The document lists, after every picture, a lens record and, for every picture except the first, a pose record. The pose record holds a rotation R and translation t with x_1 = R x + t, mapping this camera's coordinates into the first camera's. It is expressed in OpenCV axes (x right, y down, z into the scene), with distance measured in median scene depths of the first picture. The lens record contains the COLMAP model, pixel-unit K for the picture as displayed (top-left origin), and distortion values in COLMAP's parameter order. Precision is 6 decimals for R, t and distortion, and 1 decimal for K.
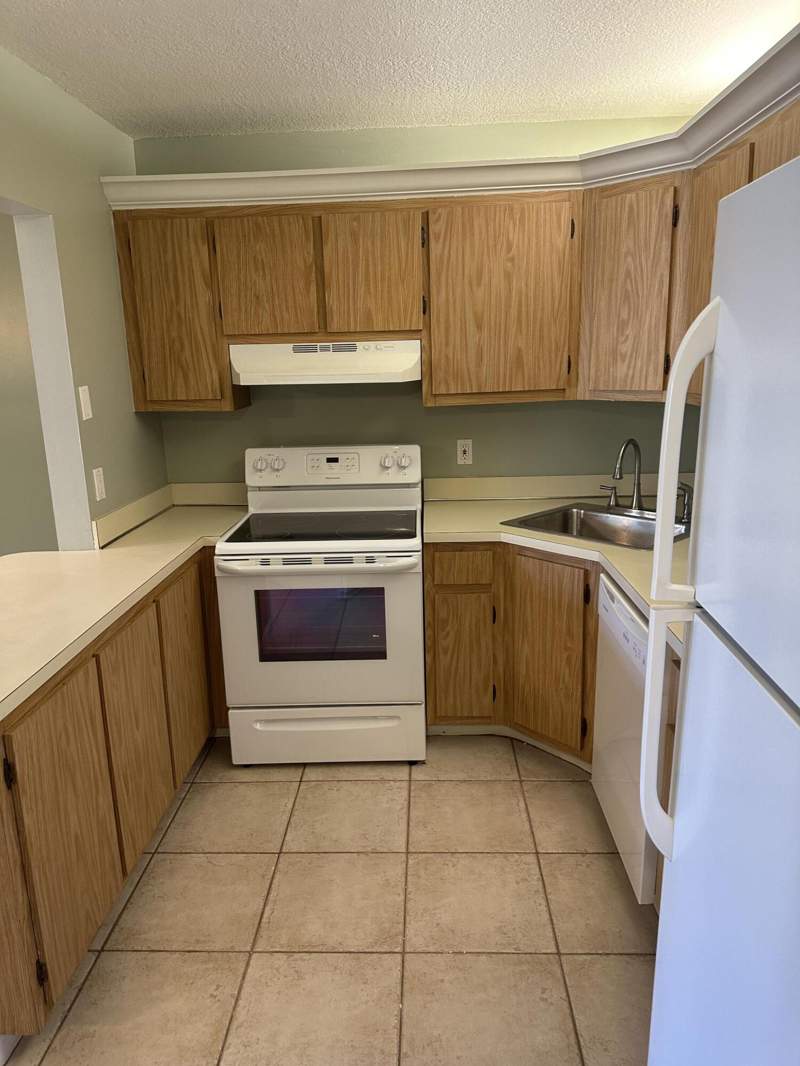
lens RADIAL K [[749.6, 0, 400.0], [0, 749.6, 533.0], [0, 0, 1]] dist [0.198764, -0.396441]
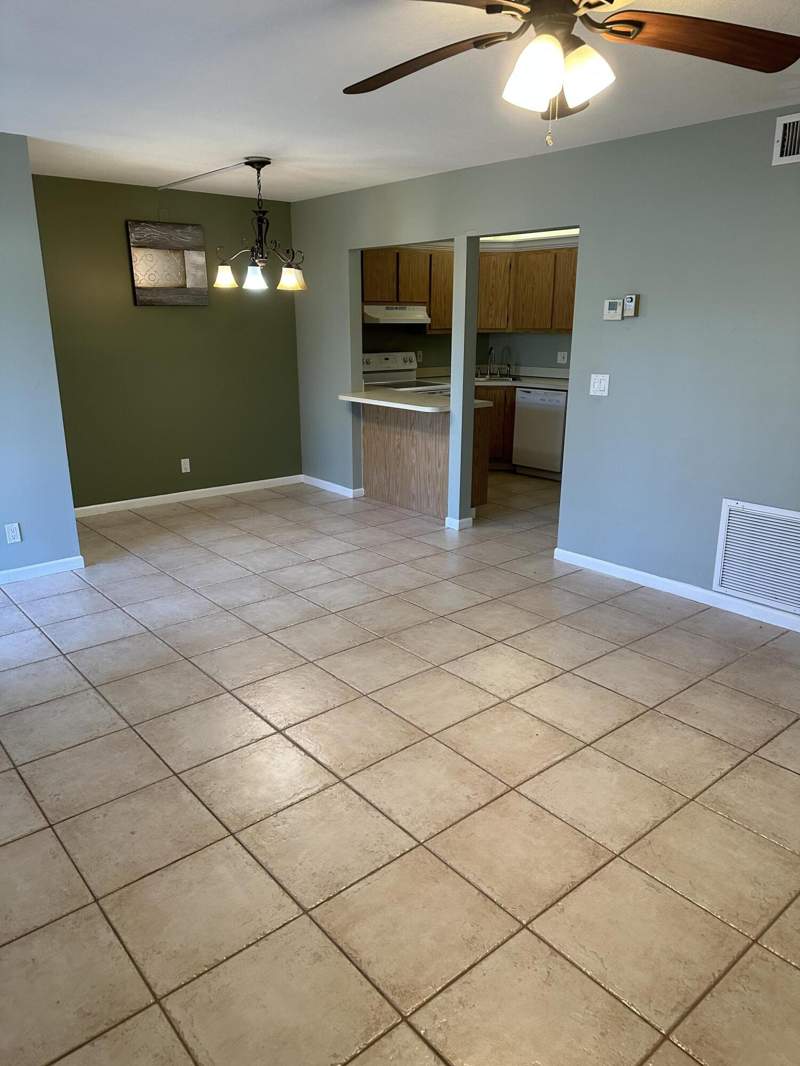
lens RADIAL K [[749.6, 0, 400.0], [0, 749.6, 533.0], [0, 0, 1]] dist [0.198764, -0.396441]
pose [[0.740830, -0.156132, 0.653295, -1.790036], [0.134620, 0.987388, 0.083319, 0.258296], [-0.658064, 0.026222, 0.752505, -0.792387]]
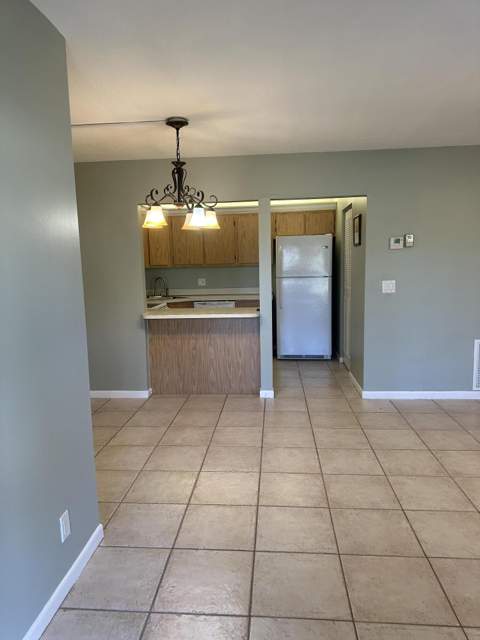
lens RADIAL K [[450.0, 0, 240.0], [0, 450.0, 320.0], [0, 0, 1]] dist [0.198764, -0.396441]
pose [[0.046863, -0.101555, 0.993726, -2.005812], [0.257755, 0.962358, 0.086194, -0.005239], [-0.965073, 0.252098, 0.071275, 0.481732]]
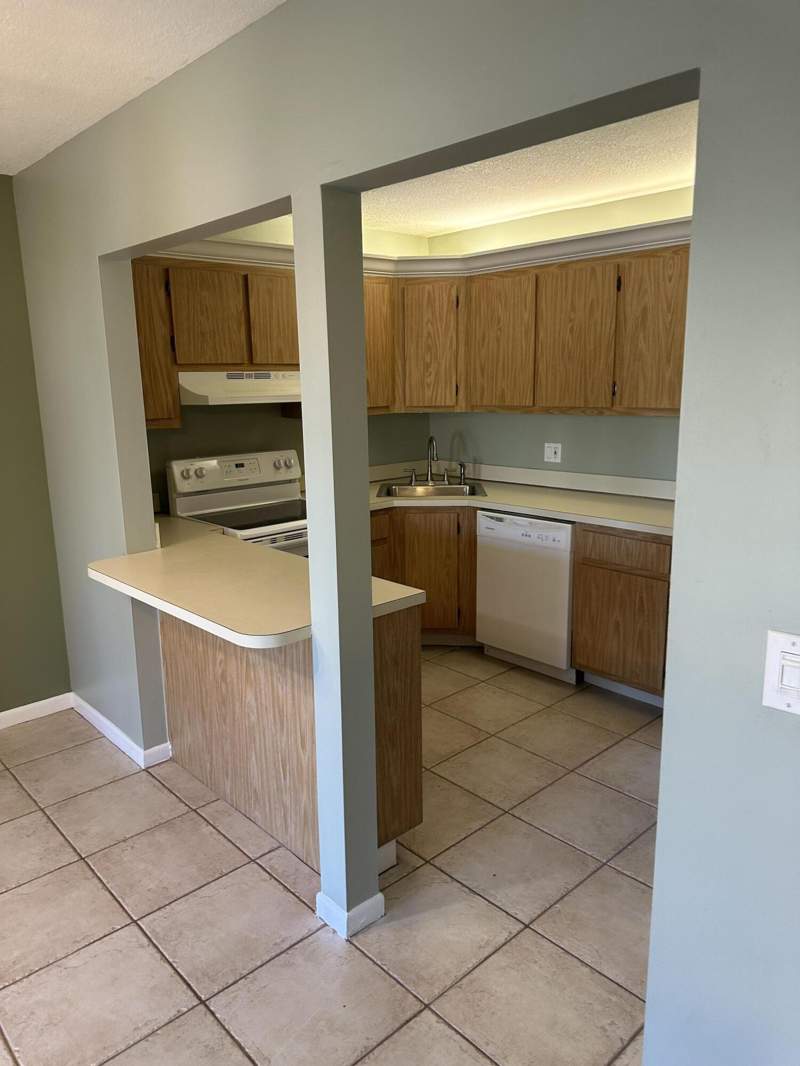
lens RADIAL K [[749.6, 0, 400.0], [0, 749.6, 533.0], [0, 0, 1]] dist [0.198764, -0.396441]
pose [[0.706319, -0.131618, 0.695550, -0.861022], [0.164468, 0.986188, 0.019601, 0.033679], [-0.688523, 0.100551, 0.718210, -0.064881]]
